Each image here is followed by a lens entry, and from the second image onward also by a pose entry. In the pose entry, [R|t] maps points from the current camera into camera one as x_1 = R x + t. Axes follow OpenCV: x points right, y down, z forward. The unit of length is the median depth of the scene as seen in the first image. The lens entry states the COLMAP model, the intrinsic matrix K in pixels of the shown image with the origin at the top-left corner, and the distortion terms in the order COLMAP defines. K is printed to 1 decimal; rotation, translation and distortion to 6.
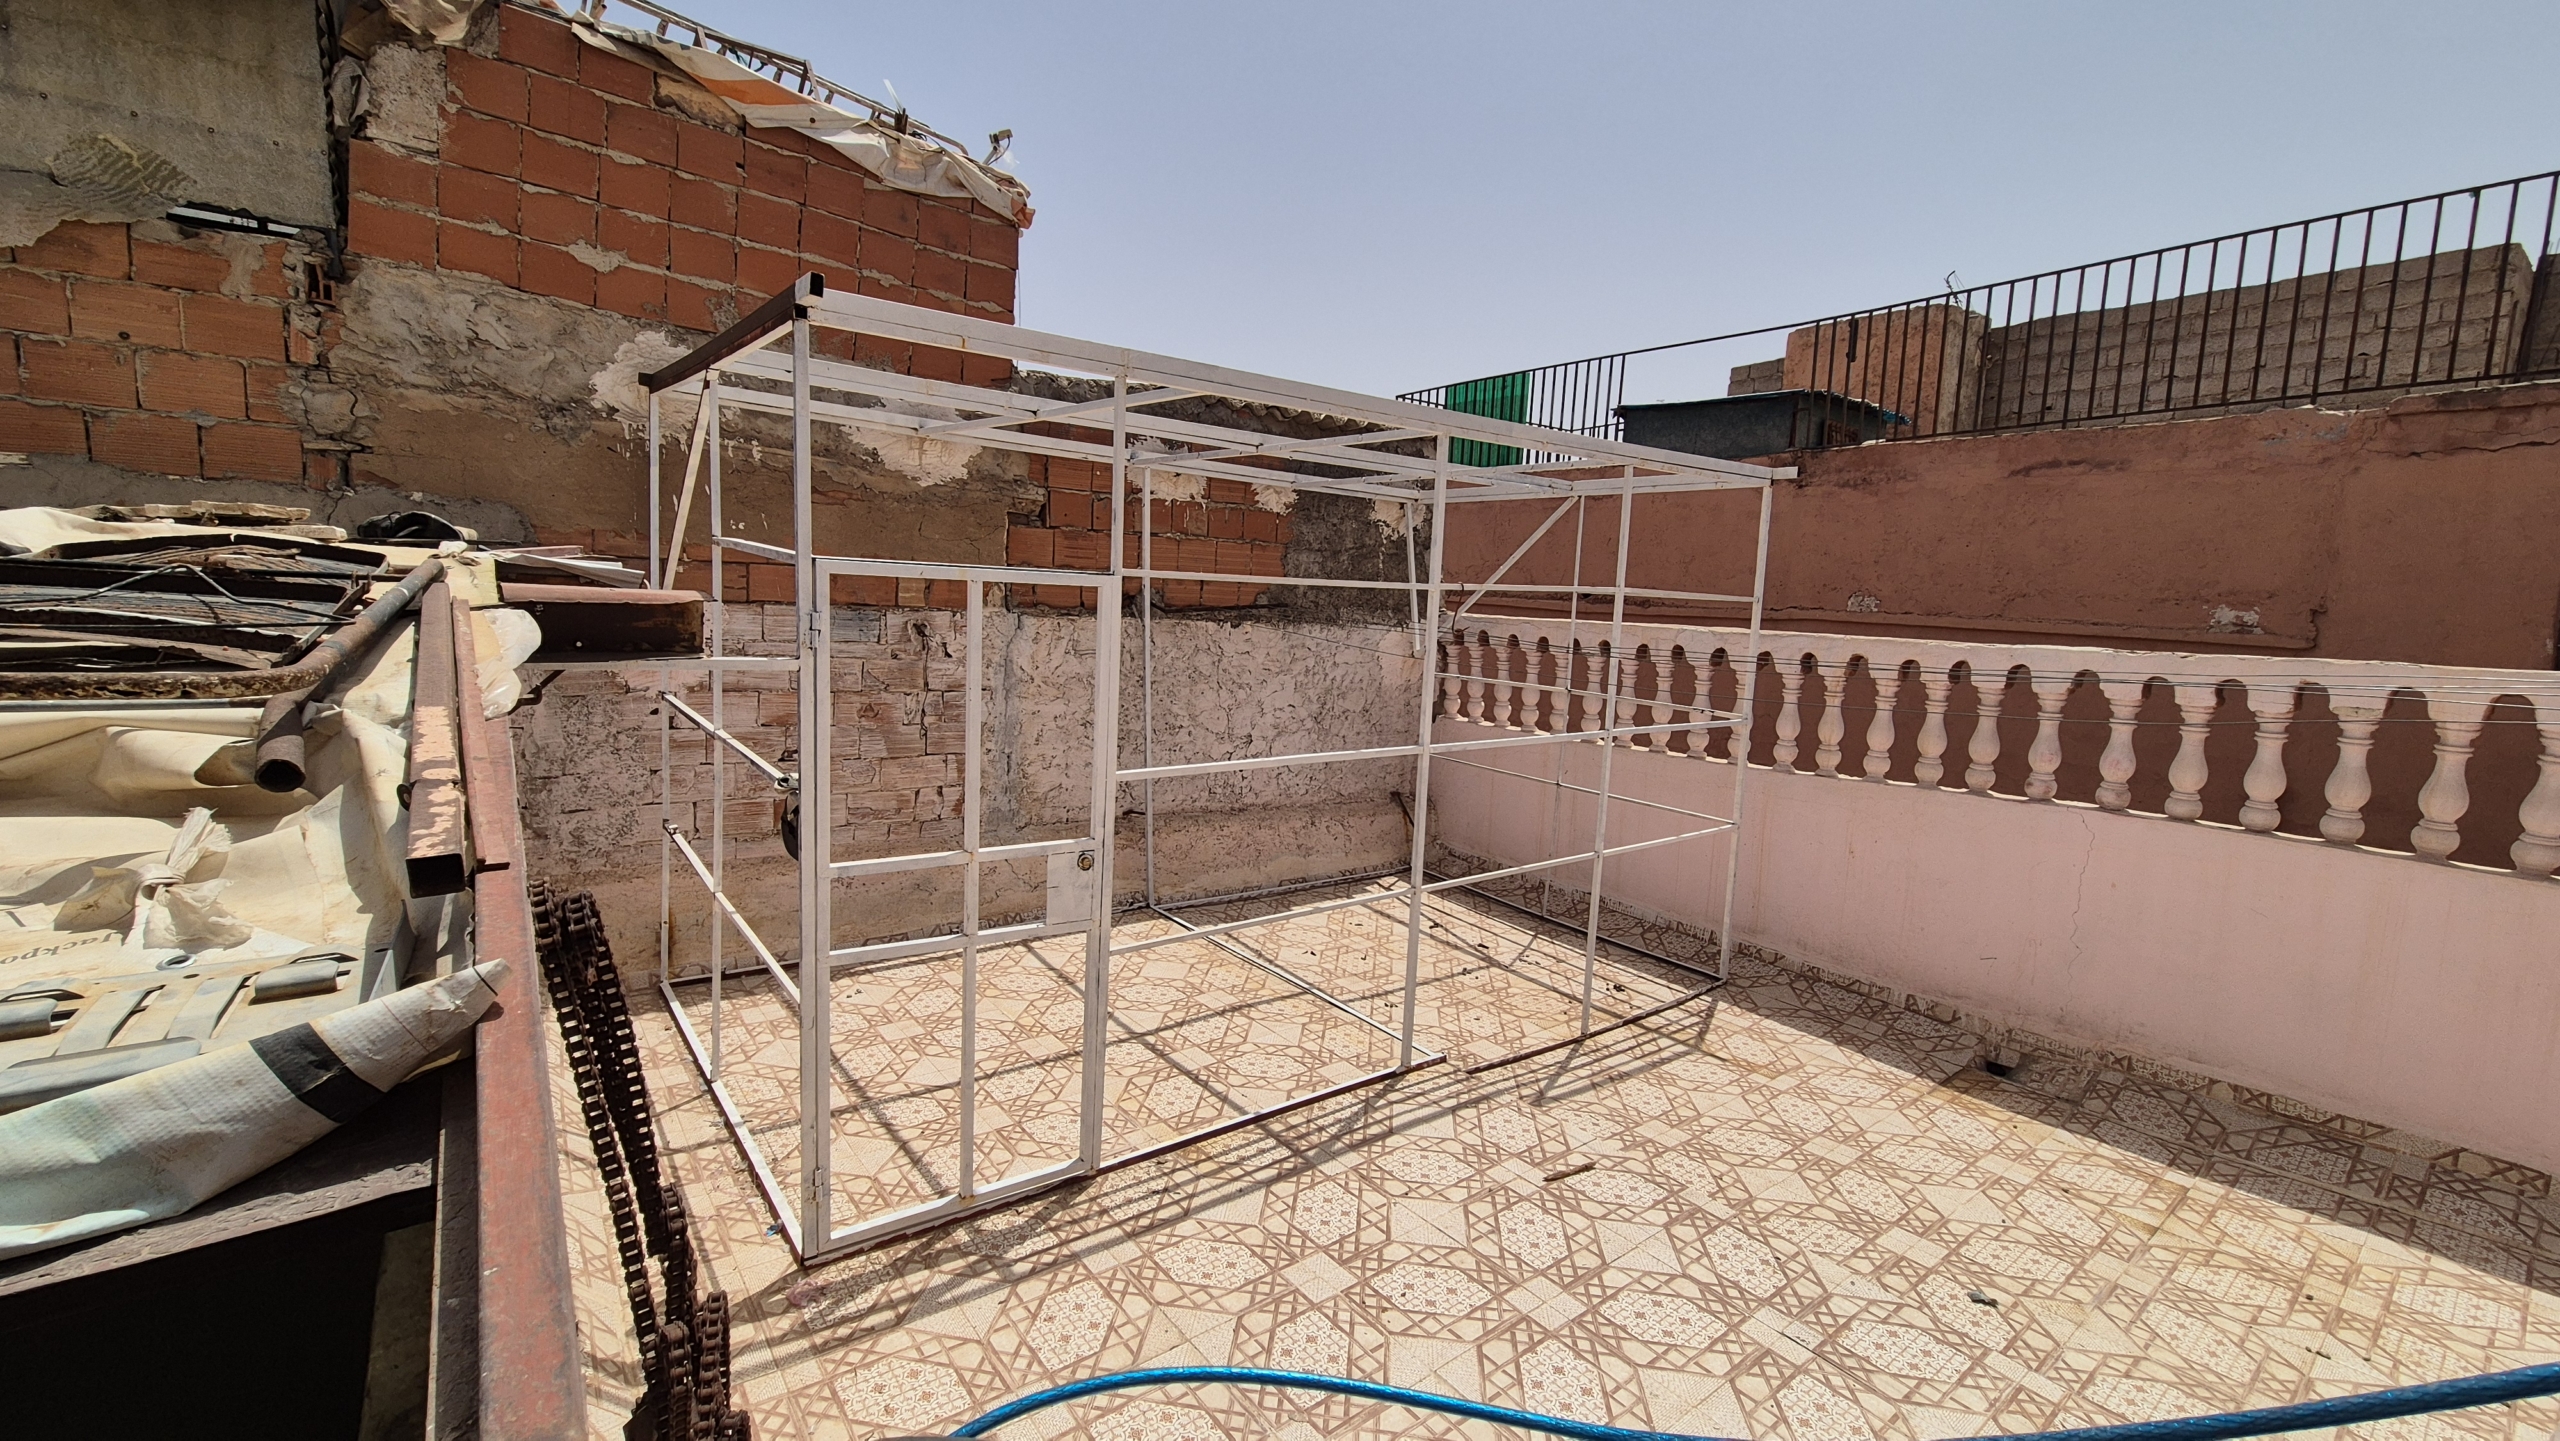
lens RADIAL K [[1051.8, 0, 1260.5], [0, 1051.8, 713.7], [0, 0, 1]] dist [-0.006582, -0.000688]
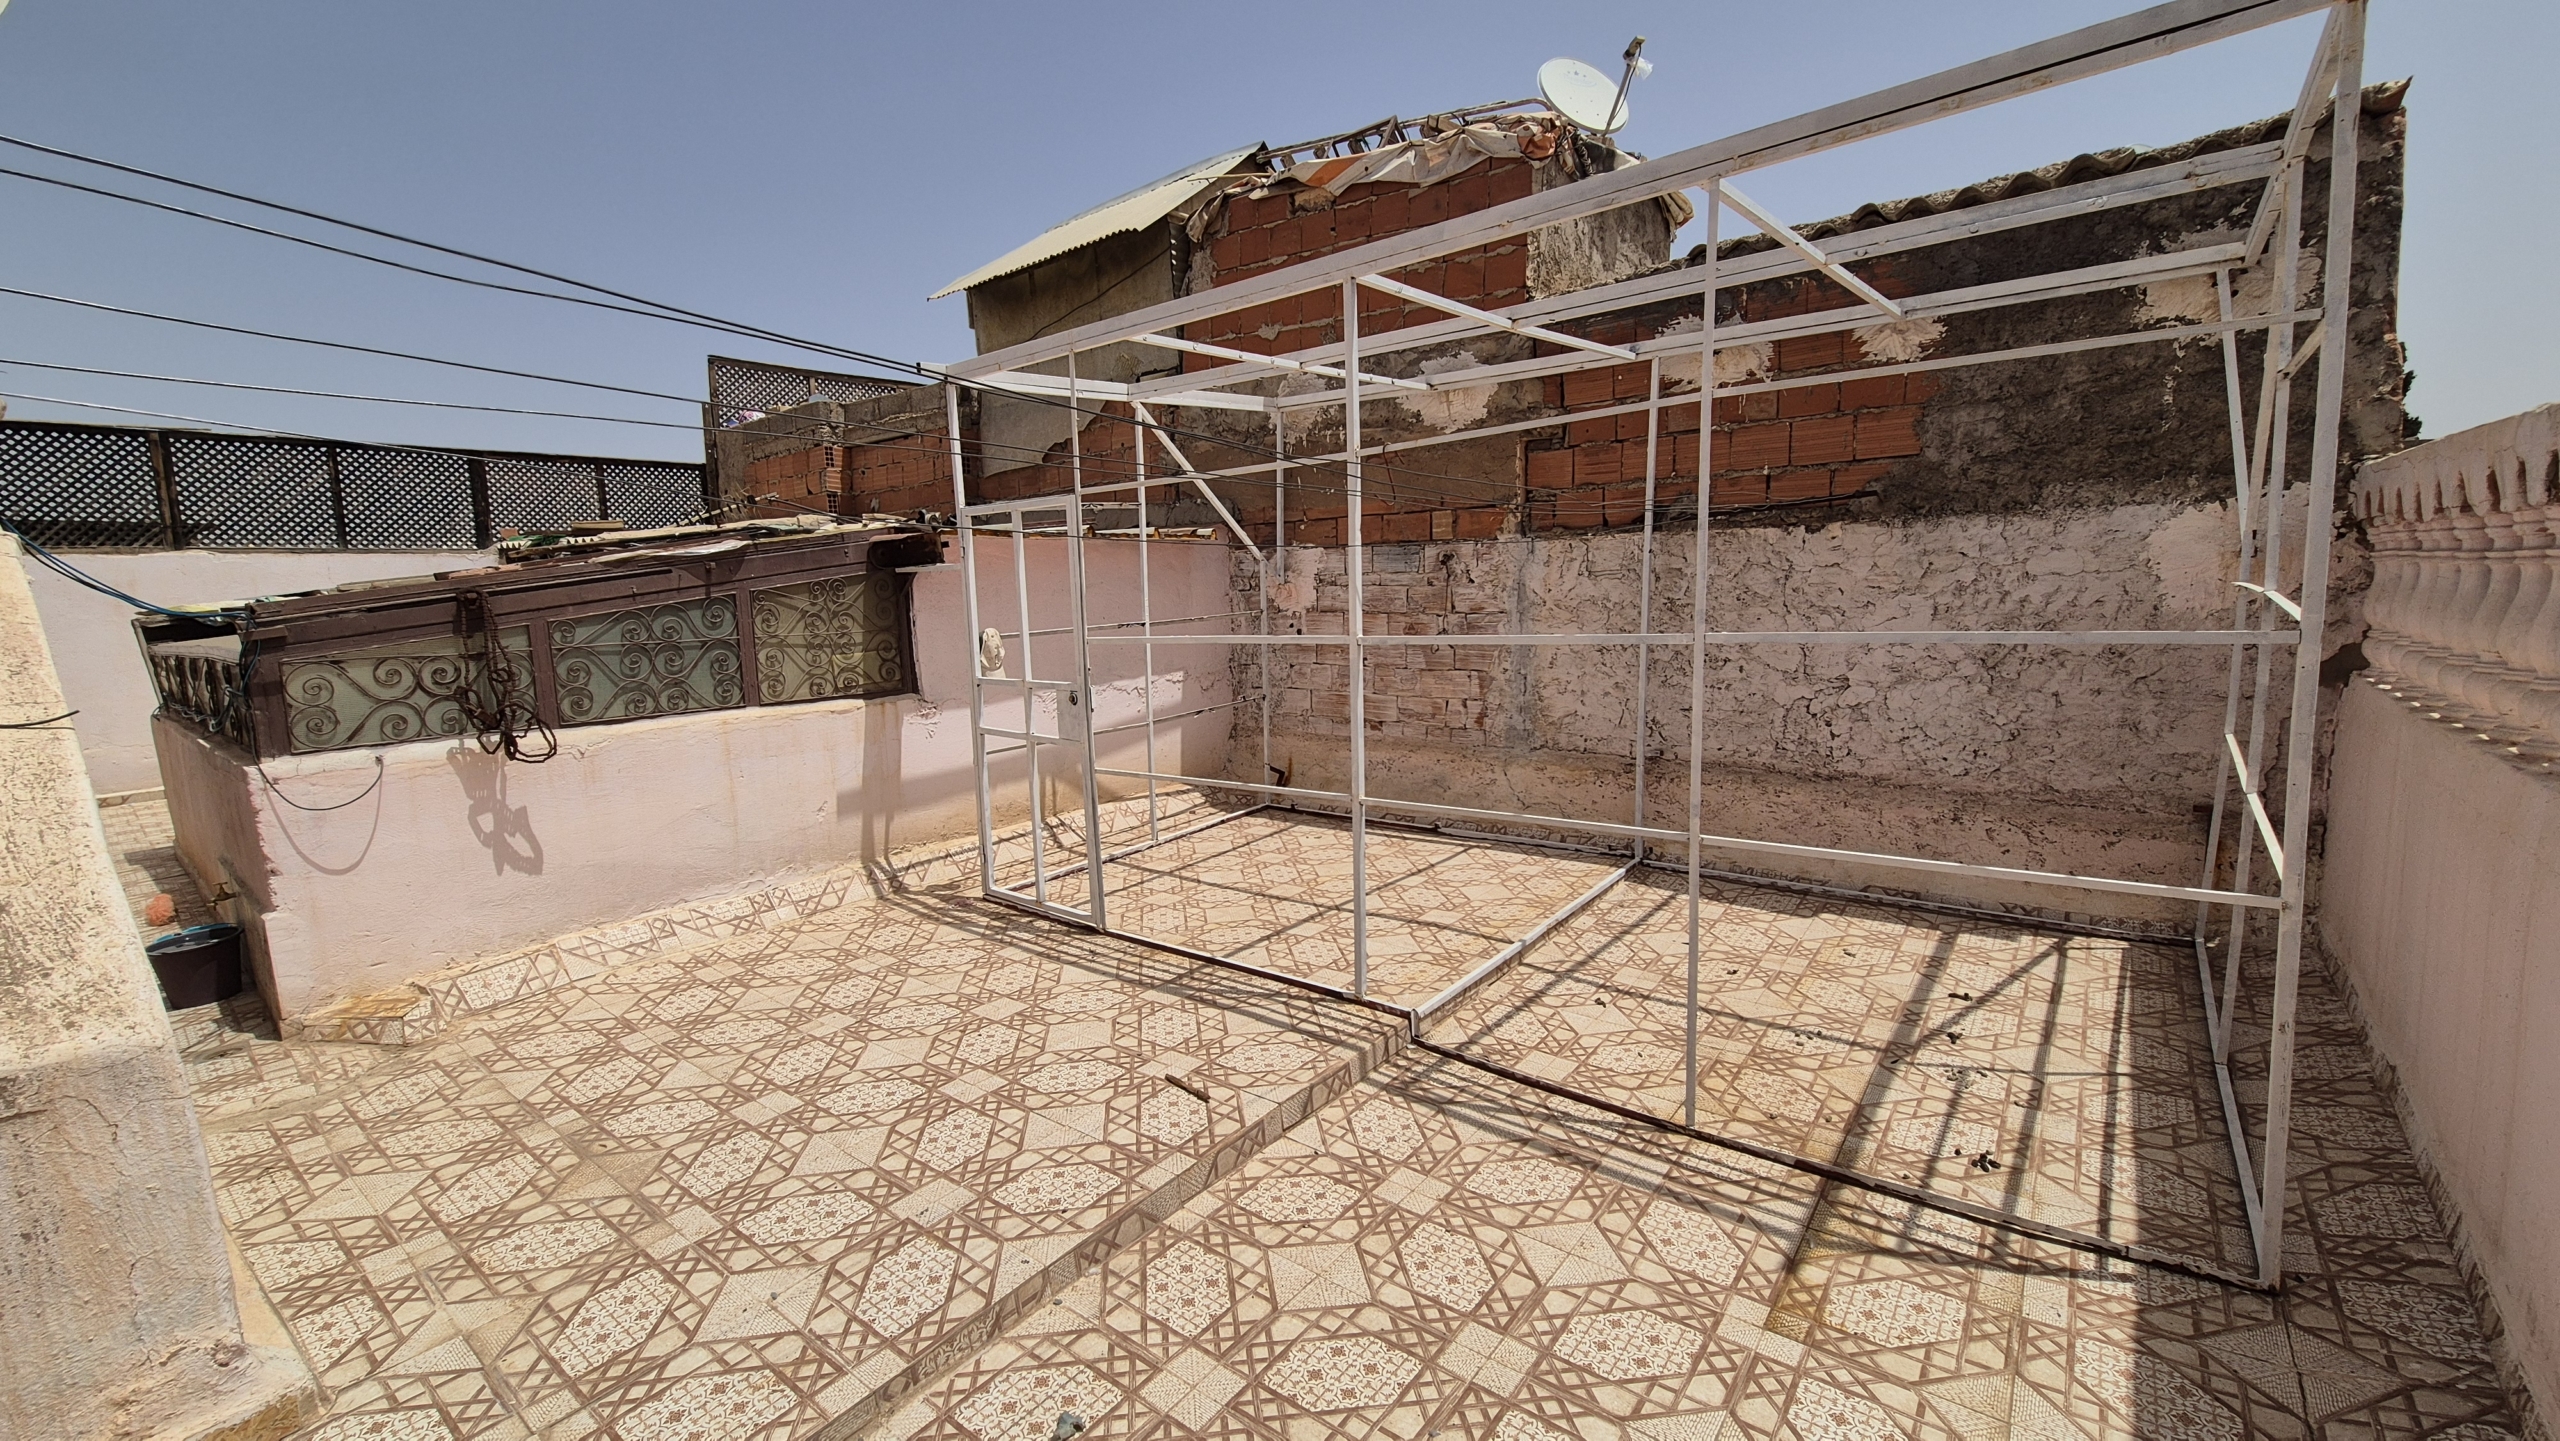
lens RADIAL K [[1051.8, 0, 1266.8], [0, 1051.8, 720.1], [0, 0, 1]] dist [-0.006582, -0.000688]
pose [[0.227061, 0.071407, -0.971259, 0.800529], [-0.063957, 0.996249, 0.058292, 0.042873], [0.971778, 0.048883, 0.230776, 0.574924]]
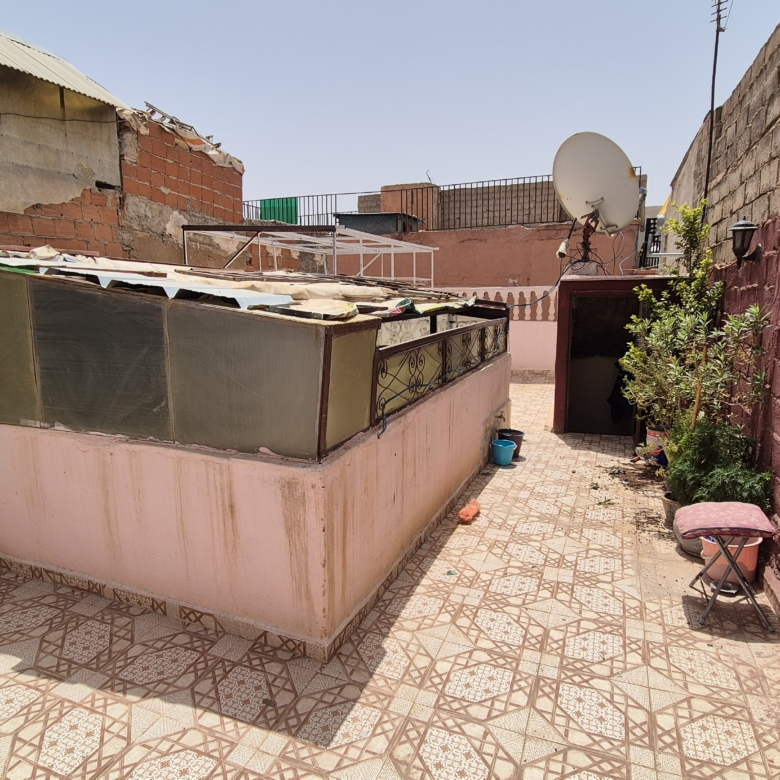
lens RADIAL K [[569.8, 0, 388.8], [0, 569.8, 389.6], [0, 0, 1]] dist [-0.031572, -0.003551]
pose [[0.842162, -0.134233, 0.522250, -0.927810], [0.100391, 0.990617, 0.092730, 0.097324], [-0.529798, -0.025664, 0.847736, -0.840871]]
